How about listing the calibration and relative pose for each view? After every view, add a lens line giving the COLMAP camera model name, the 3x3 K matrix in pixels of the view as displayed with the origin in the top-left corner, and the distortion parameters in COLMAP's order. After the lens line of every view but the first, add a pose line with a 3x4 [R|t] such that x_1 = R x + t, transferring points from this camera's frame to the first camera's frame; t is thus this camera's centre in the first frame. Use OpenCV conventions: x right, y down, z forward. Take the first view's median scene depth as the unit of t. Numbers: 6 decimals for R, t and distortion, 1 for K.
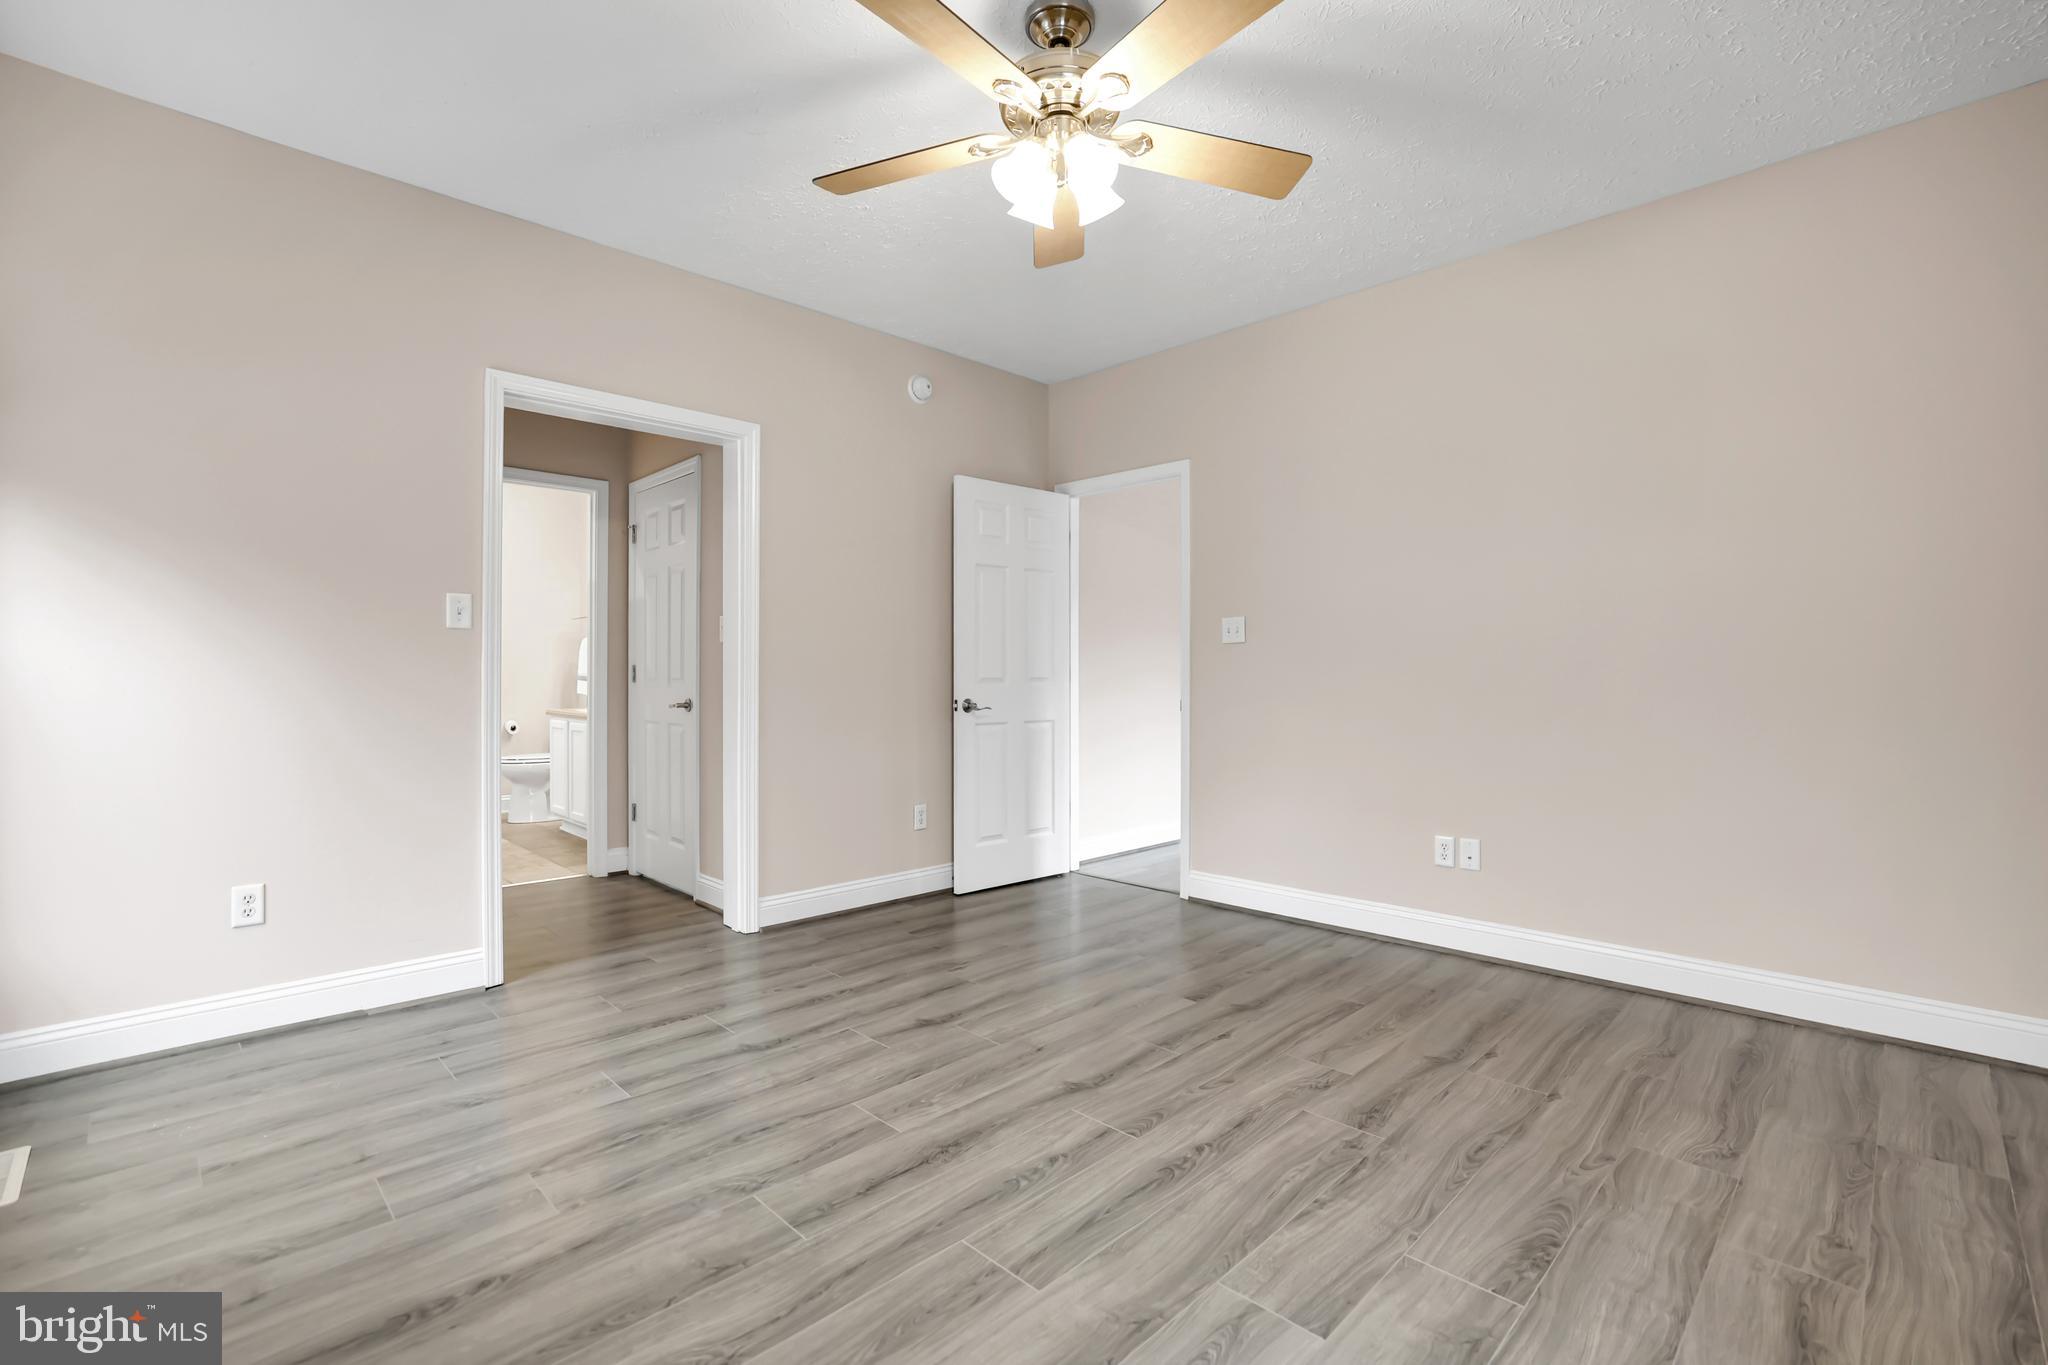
lens RADIAL K [[901.4, 0, 1020.4], [0, 901.4, 668.1], [0, 0, 1]] dist [-0.041727, 0.015729]
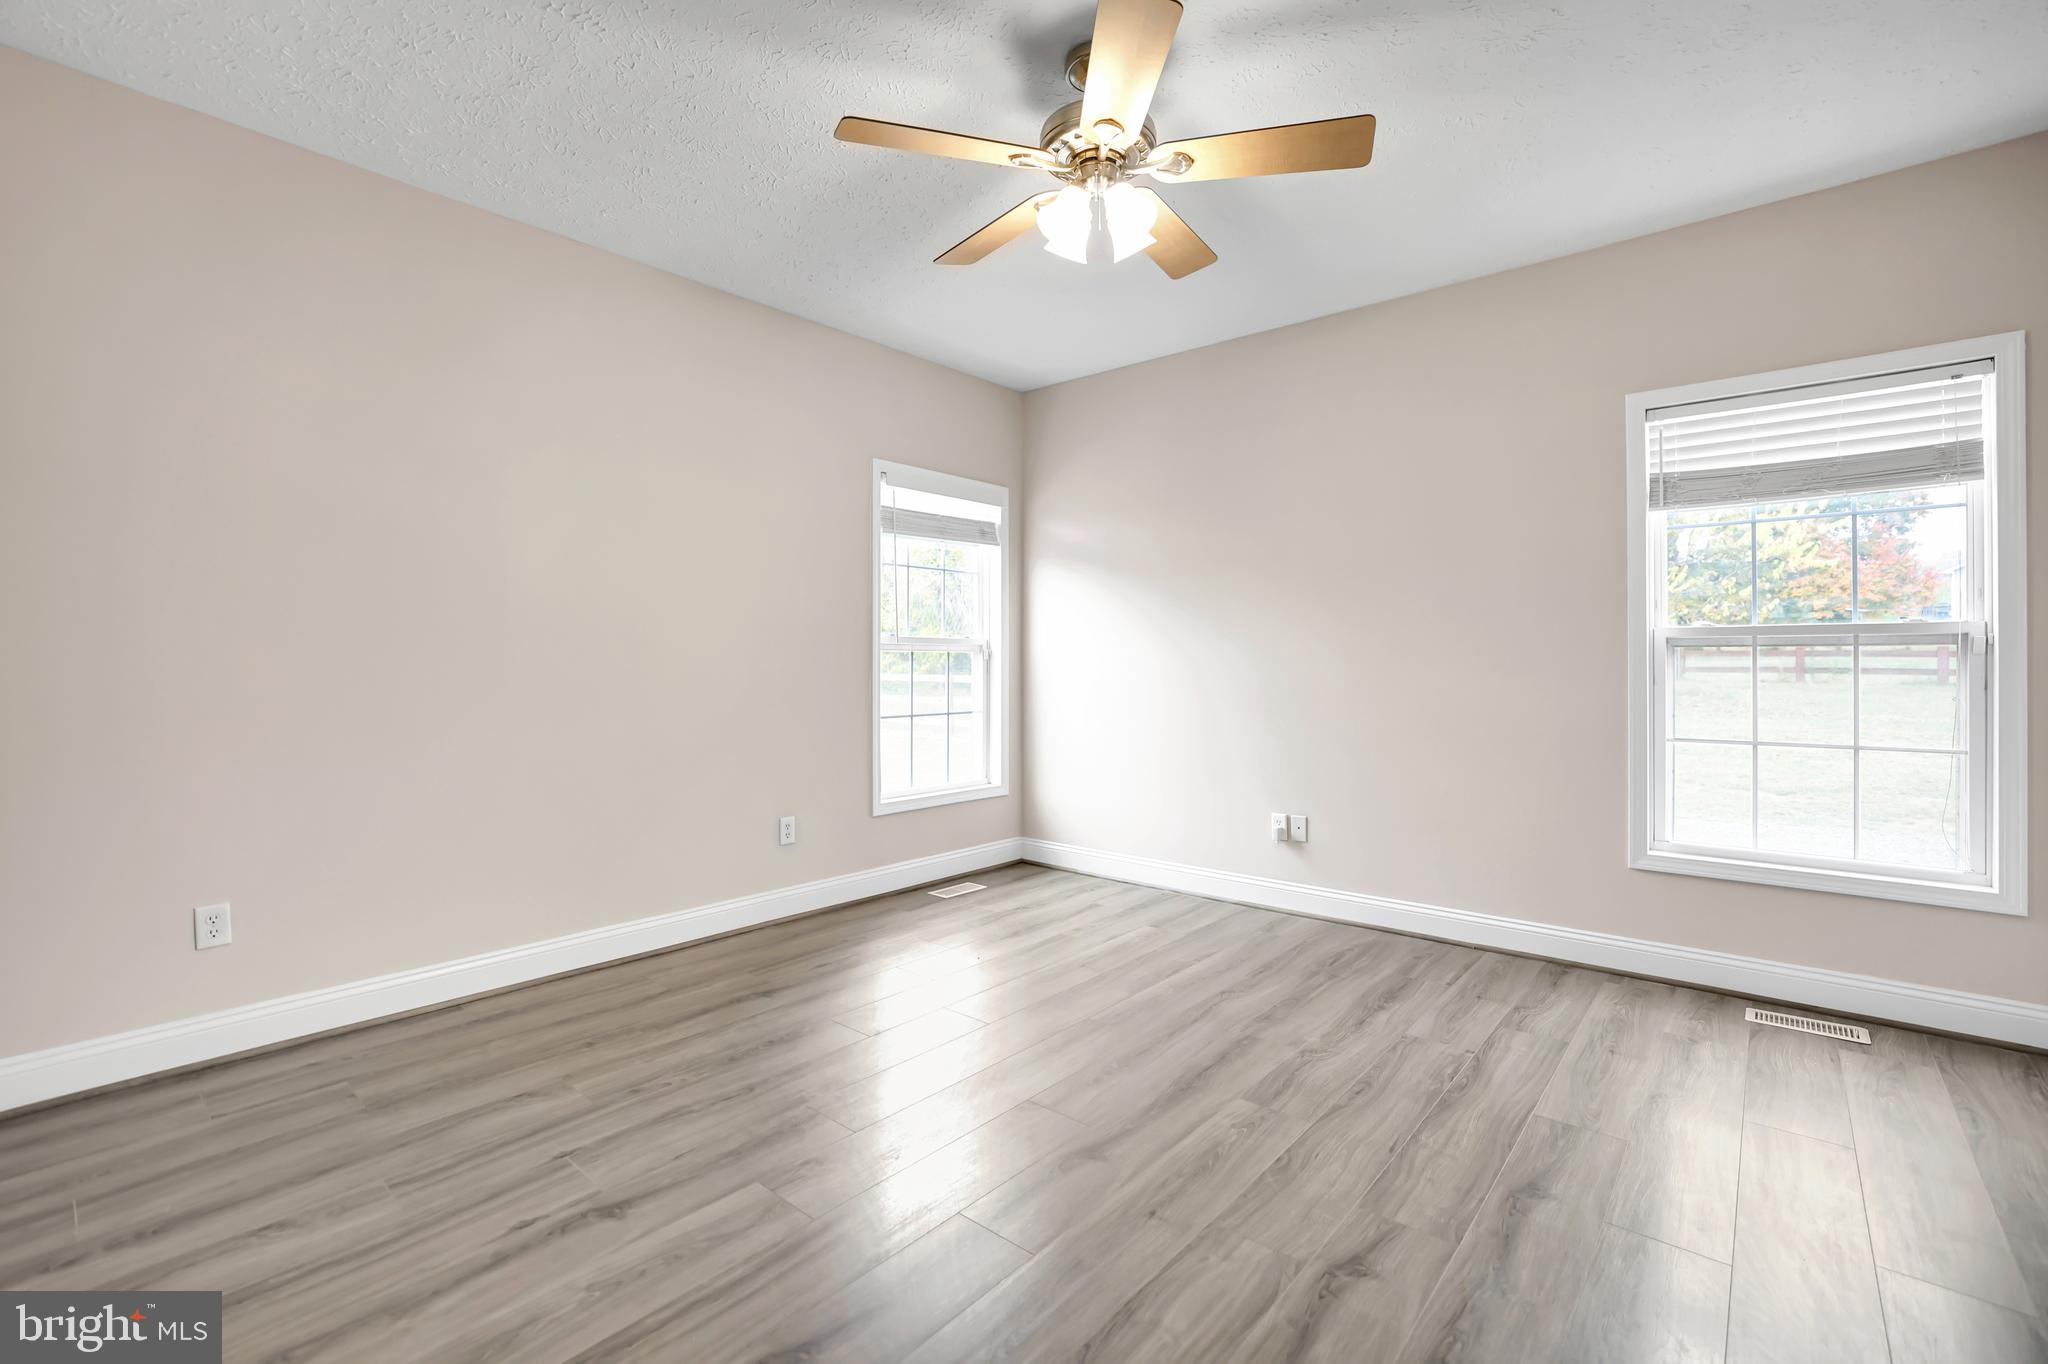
lens RADIAL K [[901.4, 0, 1020.4], [0, 901.4, 667.6], [0, 0, 1]] dist [-0.041727, 0.015729]
pose [[-0.996880, 0.000768, -0.078932, 0.219755], [0.000846, 0.999999, -0.000954, -0.014547], [0.078932, -0.001018, -0.996880, 2.050813]]
